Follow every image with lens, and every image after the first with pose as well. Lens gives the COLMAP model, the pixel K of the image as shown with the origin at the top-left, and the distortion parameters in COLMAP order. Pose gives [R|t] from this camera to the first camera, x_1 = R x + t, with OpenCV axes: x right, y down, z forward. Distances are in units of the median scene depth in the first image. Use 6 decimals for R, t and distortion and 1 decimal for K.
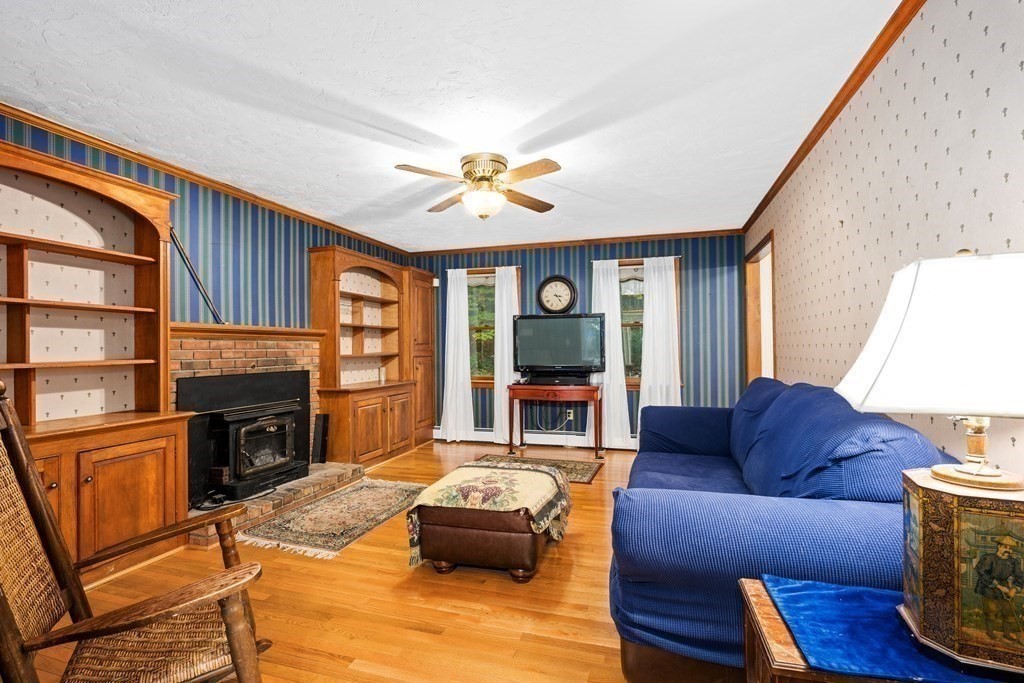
lens RADIAL K [[477.1, 0, 512.6], [0, 477.1, 344.3], [0, 0, 1]] dist [0.000786, 0.000303]
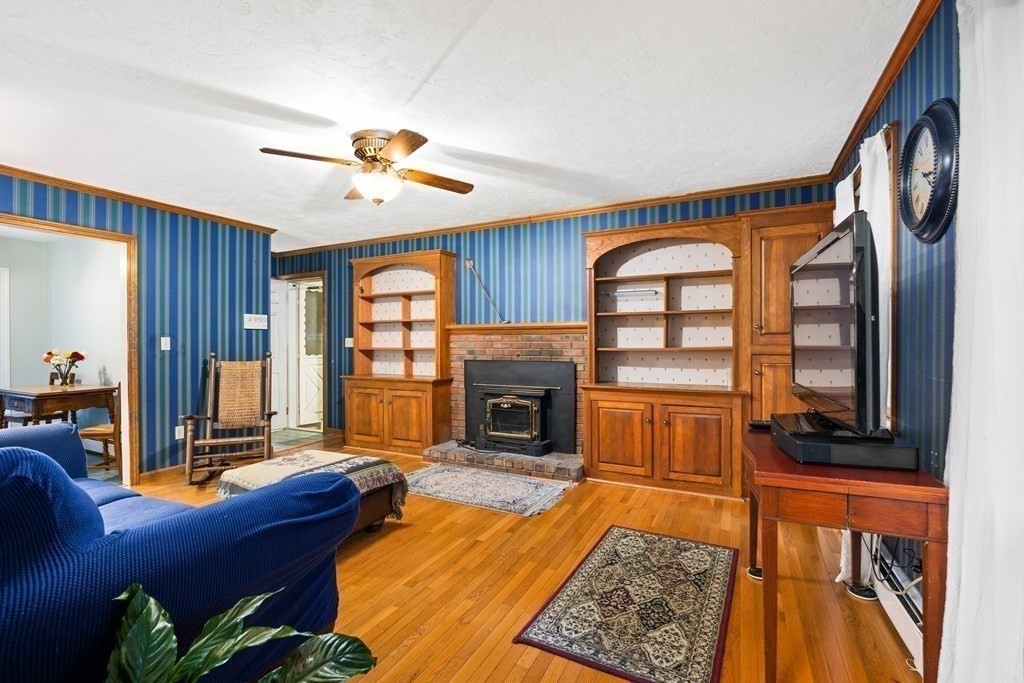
lens RADIAL K [[459.3, 0, 508.4], [0, 459.3, 343.3], [0, 0, 1]] dist [-0.014921, 0.000818]
pose [[-0.172007, 0.013421, -0.985004, 0.687586], [0.014468, 0.999834, 0.011096, 0.001017], [0.984989, -0.012343, -0.172173, 1.236970]]
